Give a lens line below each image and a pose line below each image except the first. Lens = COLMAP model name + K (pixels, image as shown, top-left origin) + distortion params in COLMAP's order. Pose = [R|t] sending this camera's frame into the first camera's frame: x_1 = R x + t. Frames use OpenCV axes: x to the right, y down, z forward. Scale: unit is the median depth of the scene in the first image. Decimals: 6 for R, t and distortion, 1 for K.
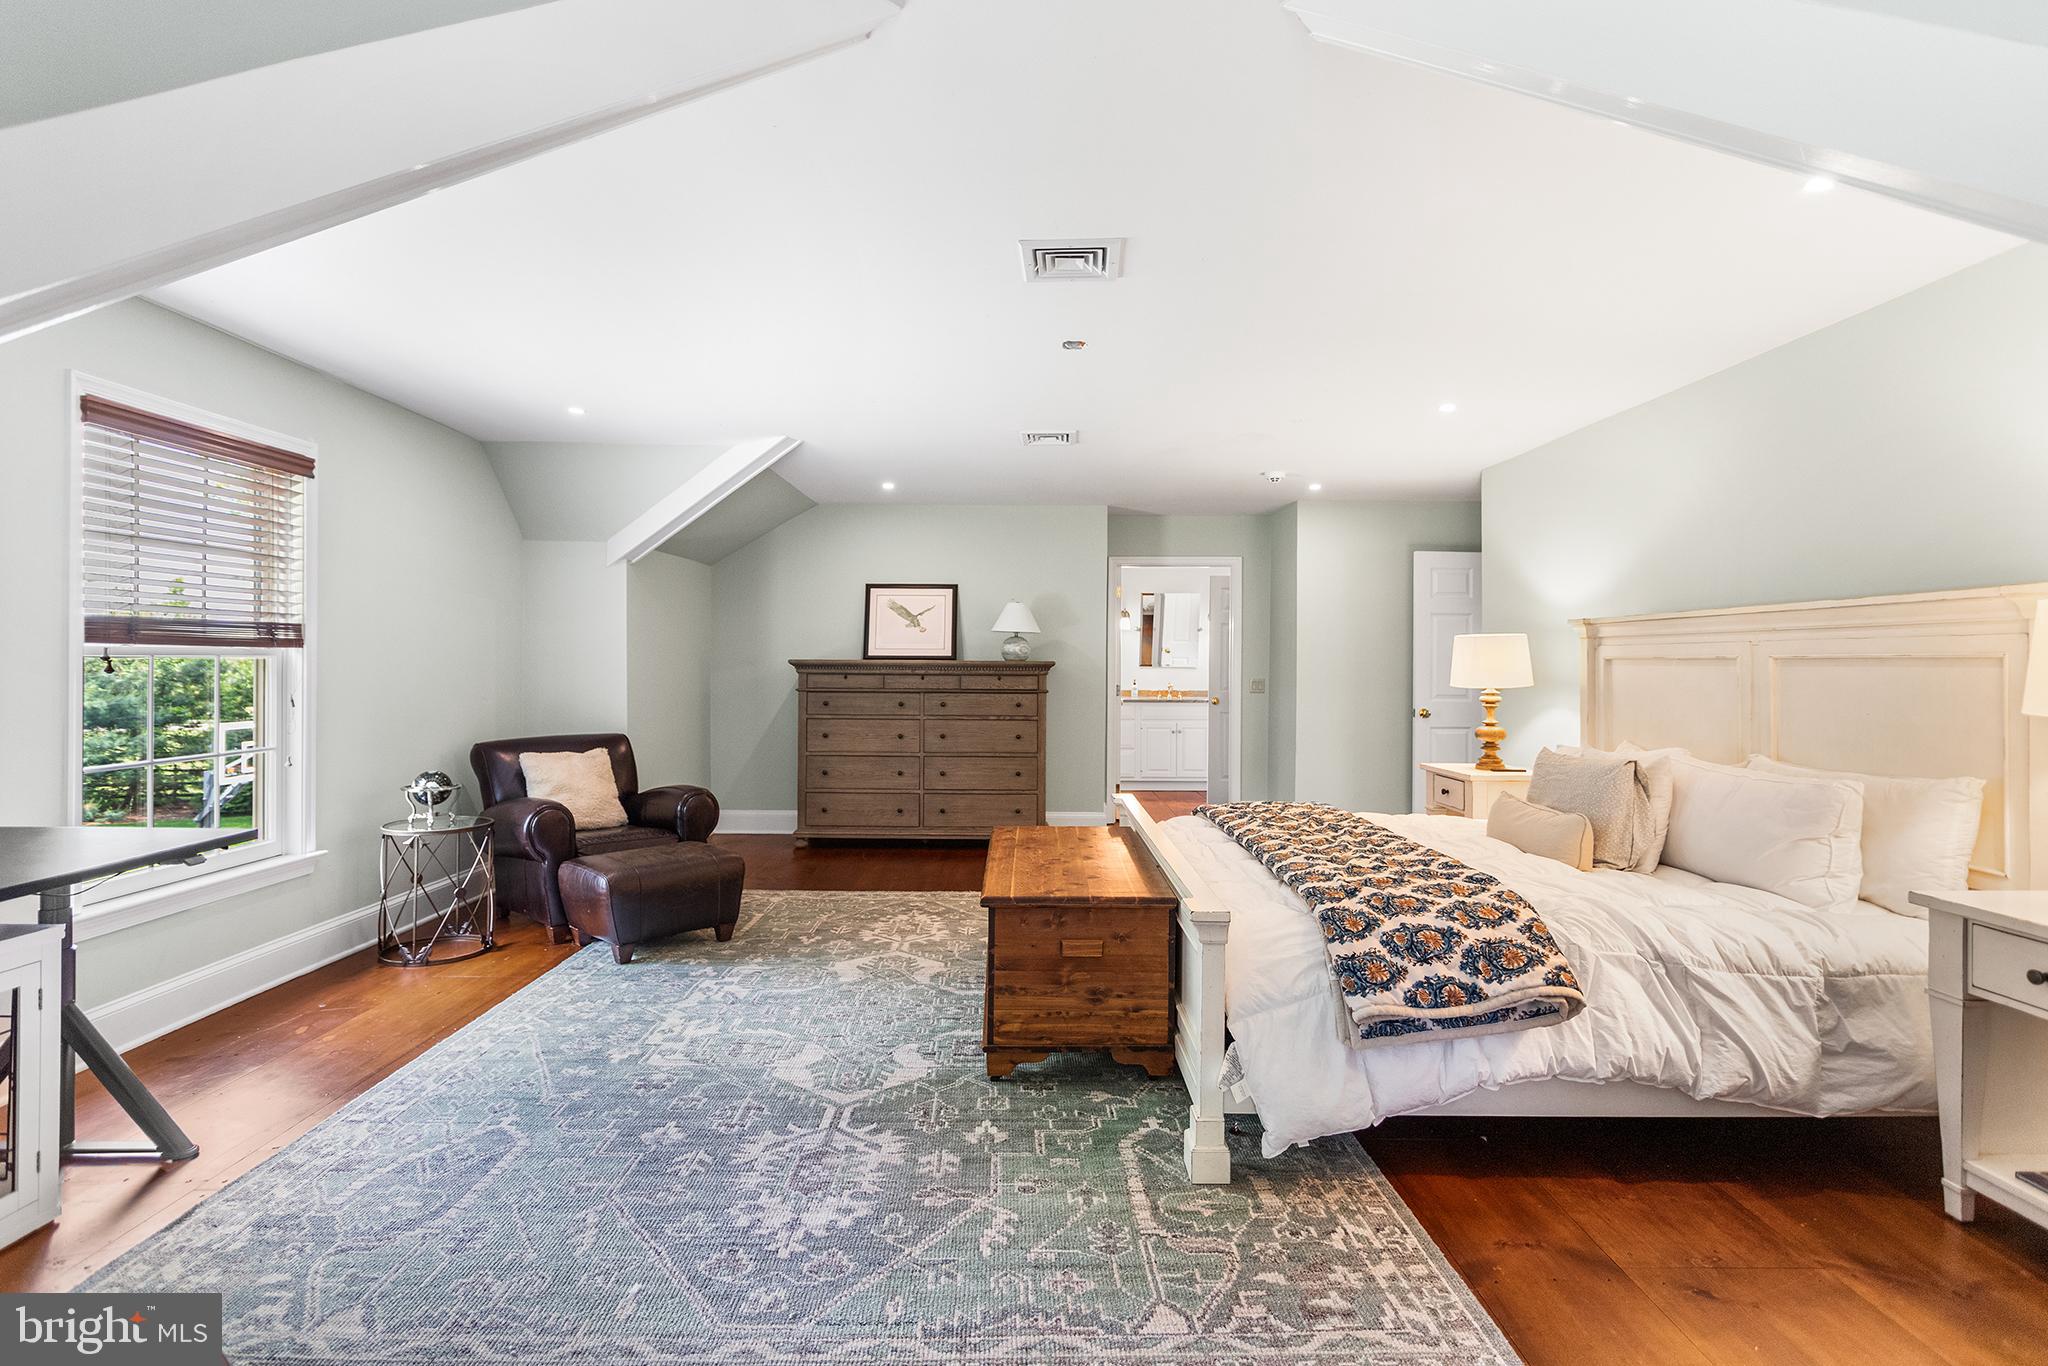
lens RADIAL K [[975.6, 0, 1024.0], [0, 975.6, 683.0], [0, 0, 1]] dist [0.001404, 0.001235]
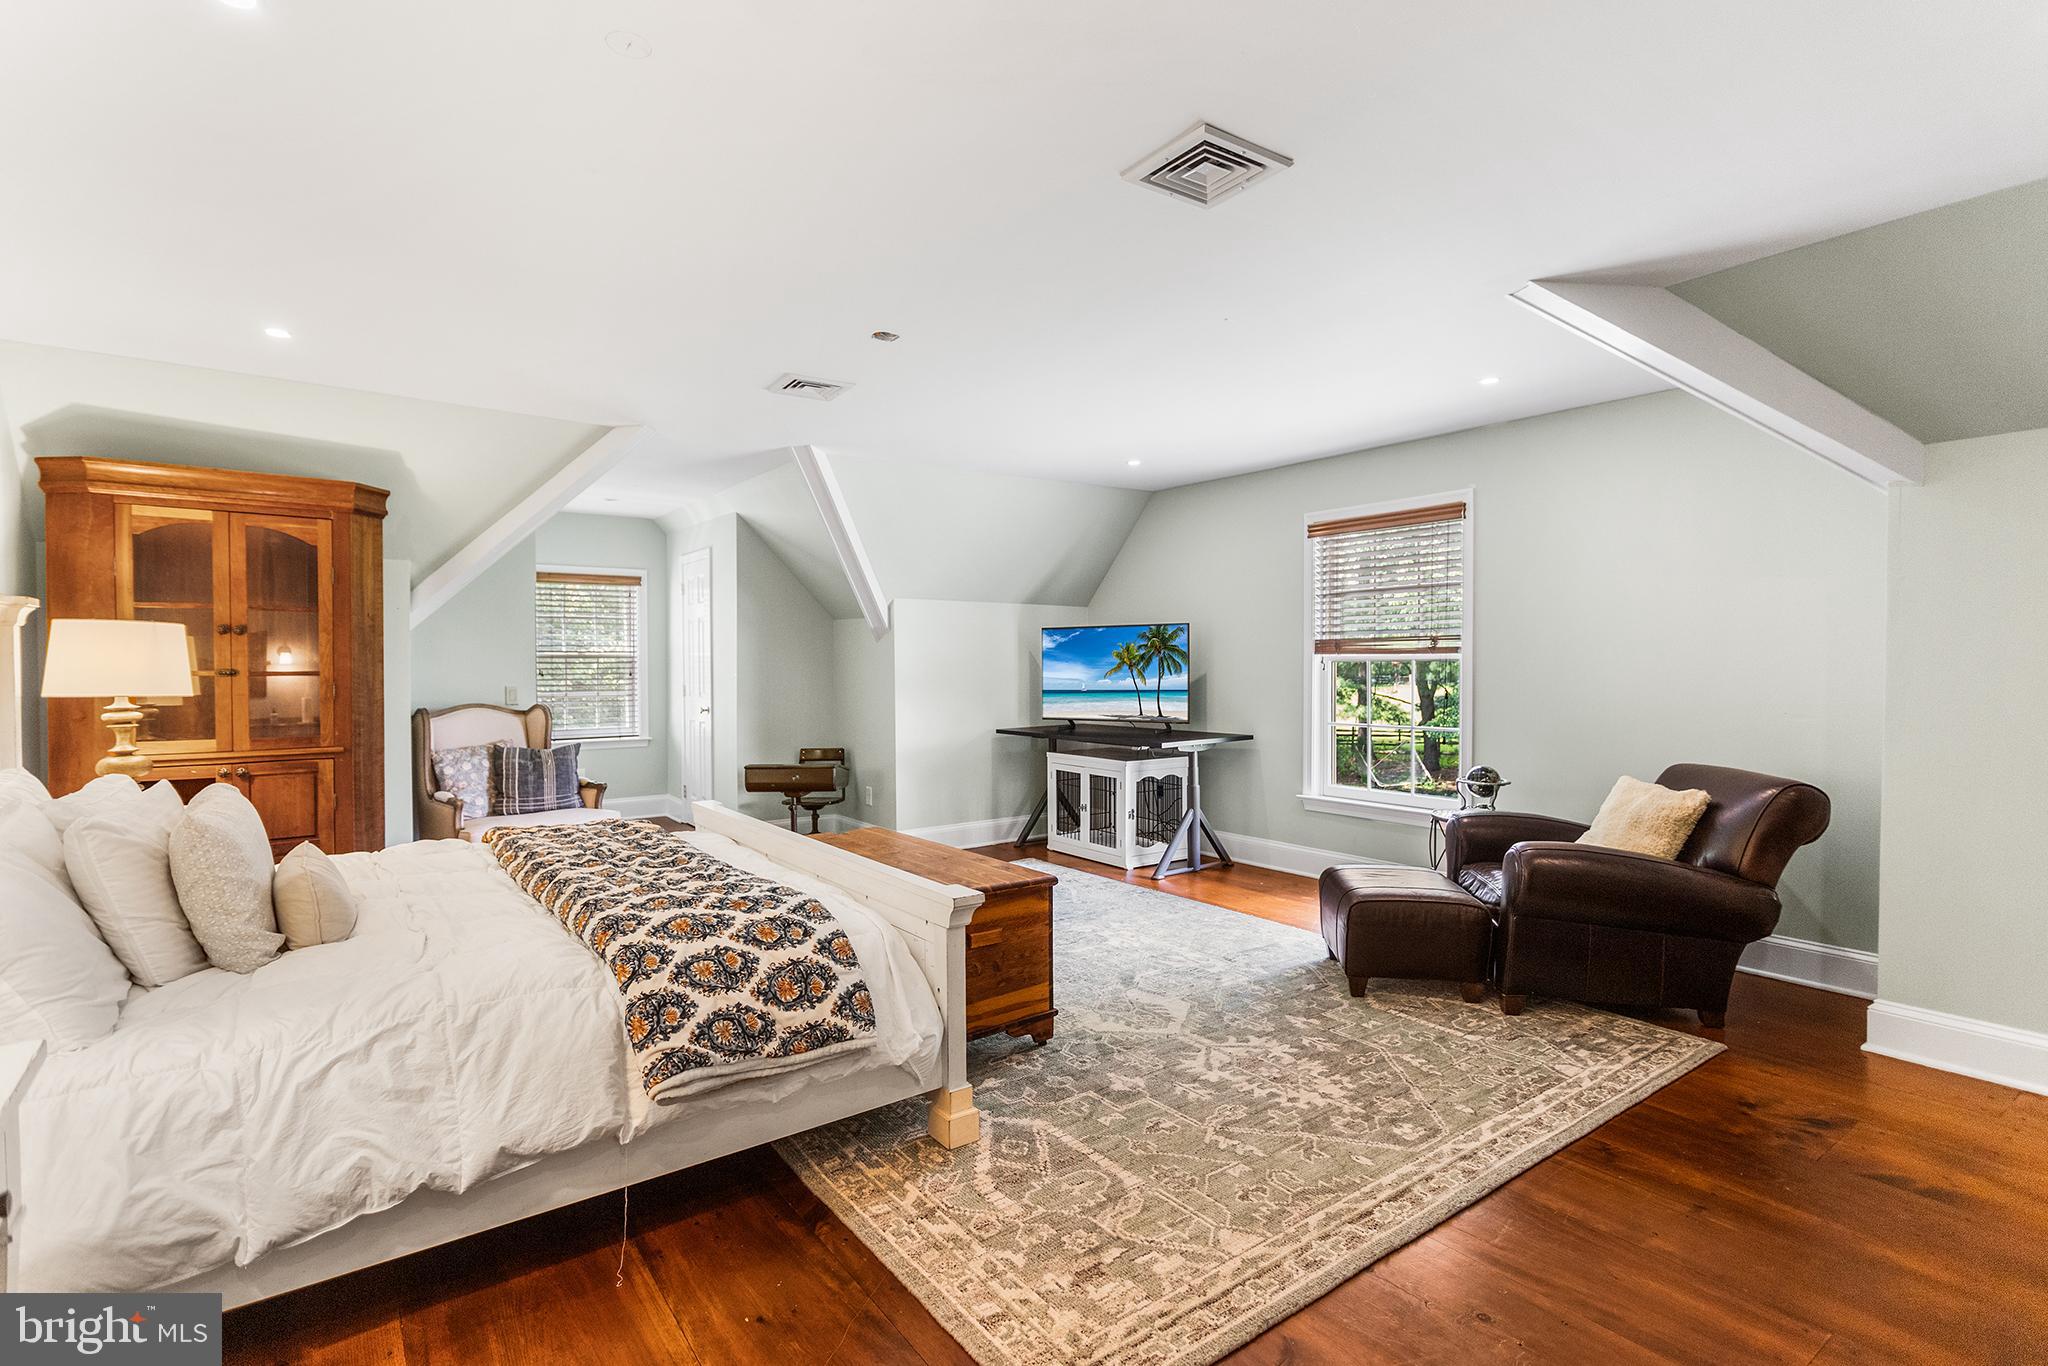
lens RADIAL K [[963.7, 0, 1045.2], [0, 963.7, 685.9], [0, 0, 1]] dist [0.002851, 0.000409]
pose [[-0.799515, 0.010917, -0.600547, 0.266324], [-0.014092, 0.999219, 0.036925, -0.019381], [0.600481, 0.037985, -0.798737, 0.984310]]
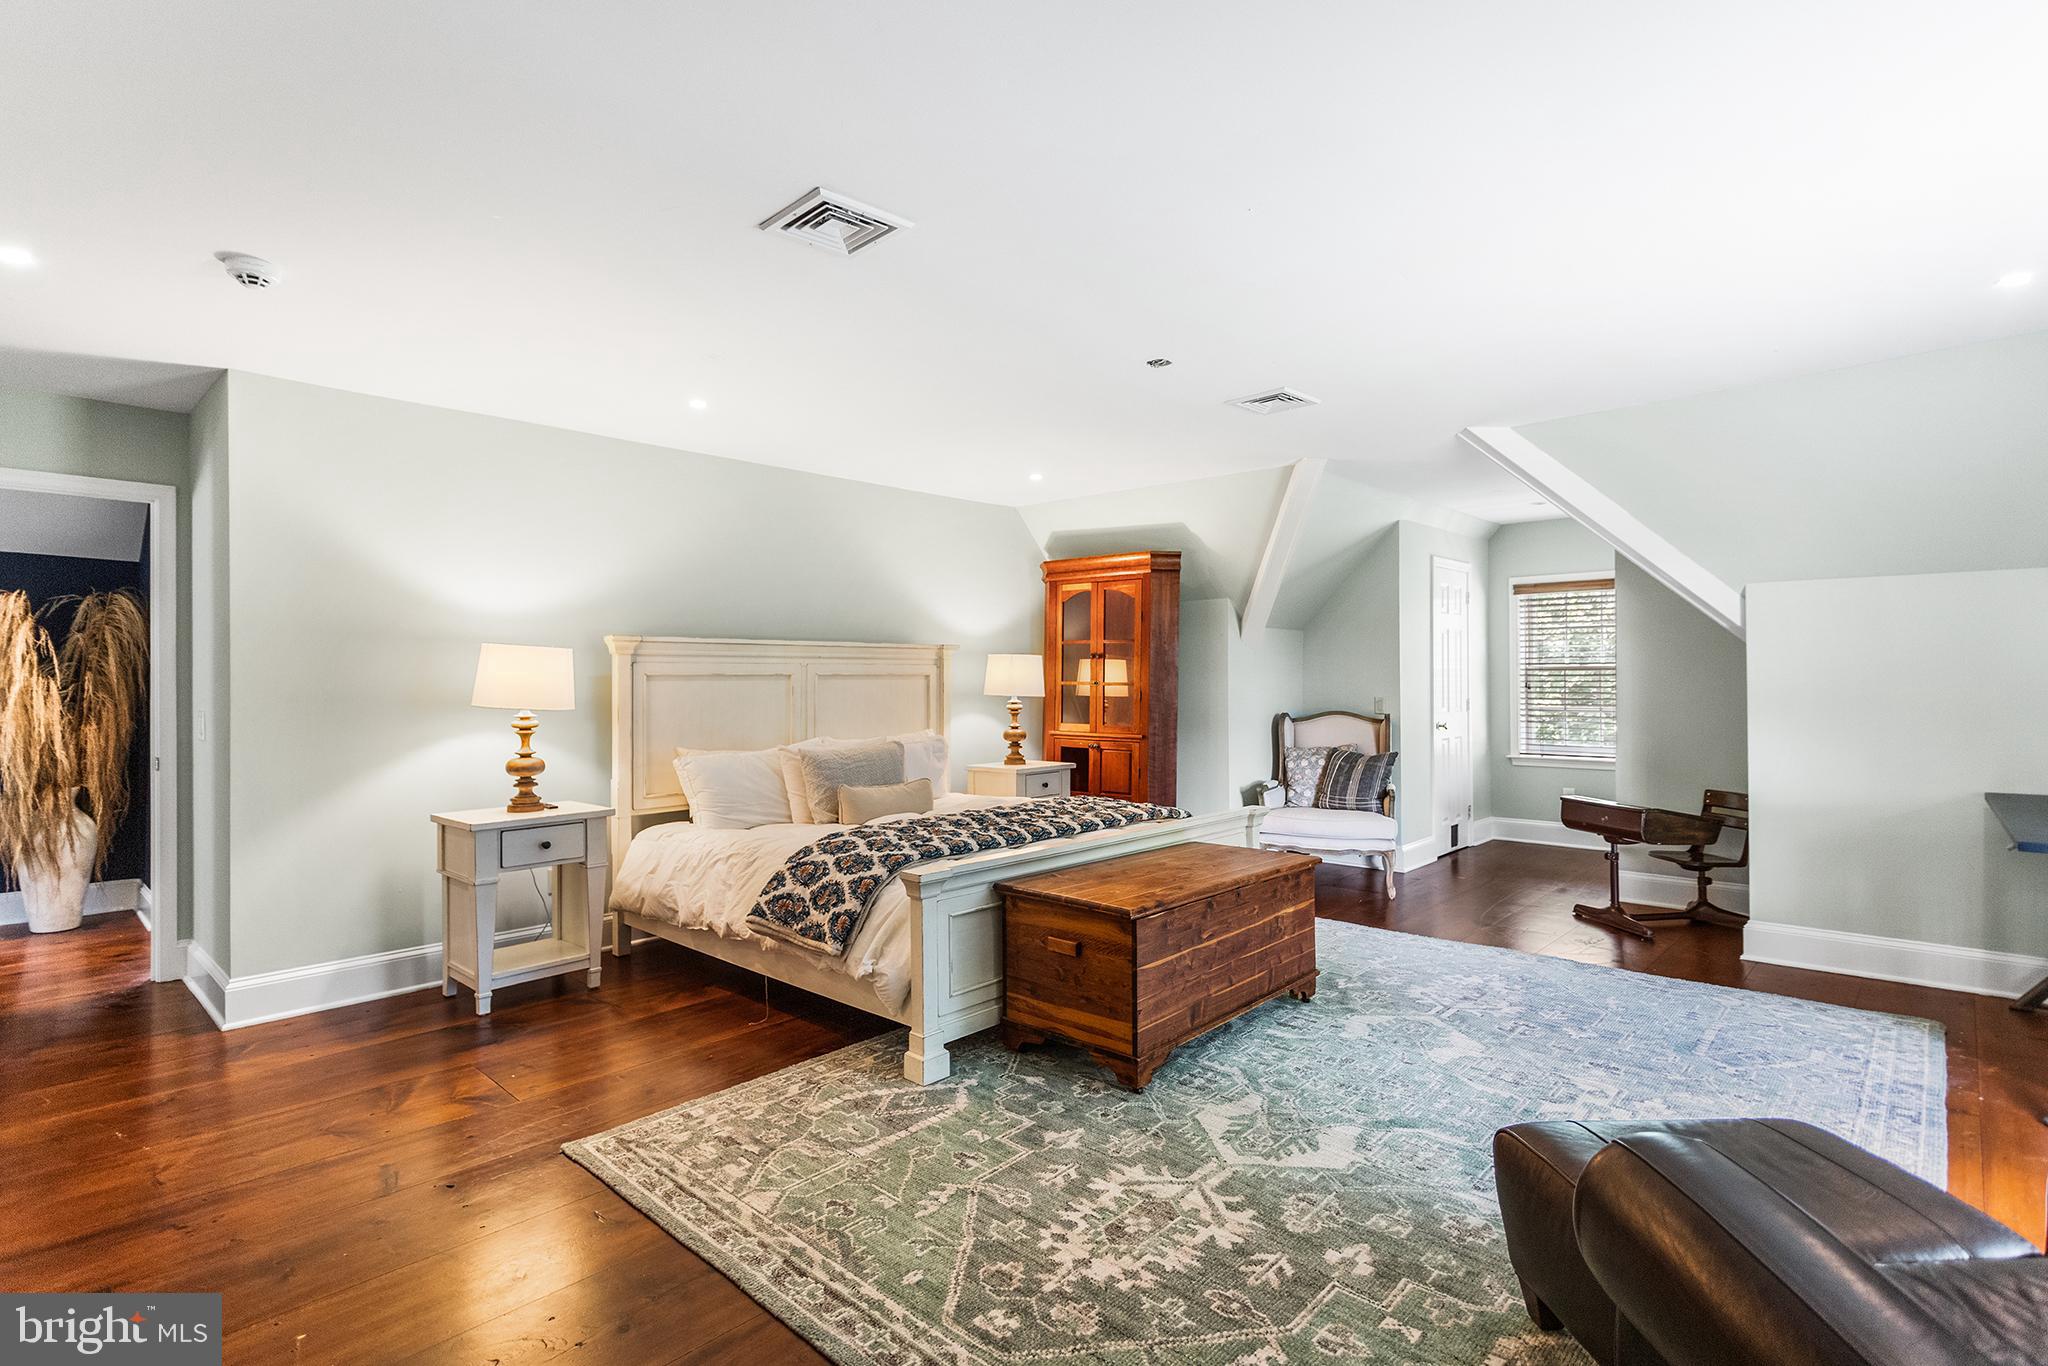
lens RADIAL K [[1003.1, 0, 1024.0], [0, 1003.1, 683.0], [0, 0, 1]] dist [0.000259, 0.000770]
pose [[-0.729716, -0.003994, 0.683739, -0.291566], [0.015191, 0.999641, 0.022052, -0.021861], [-0.683582, 0.026478, -0.729394, 0.972993]]
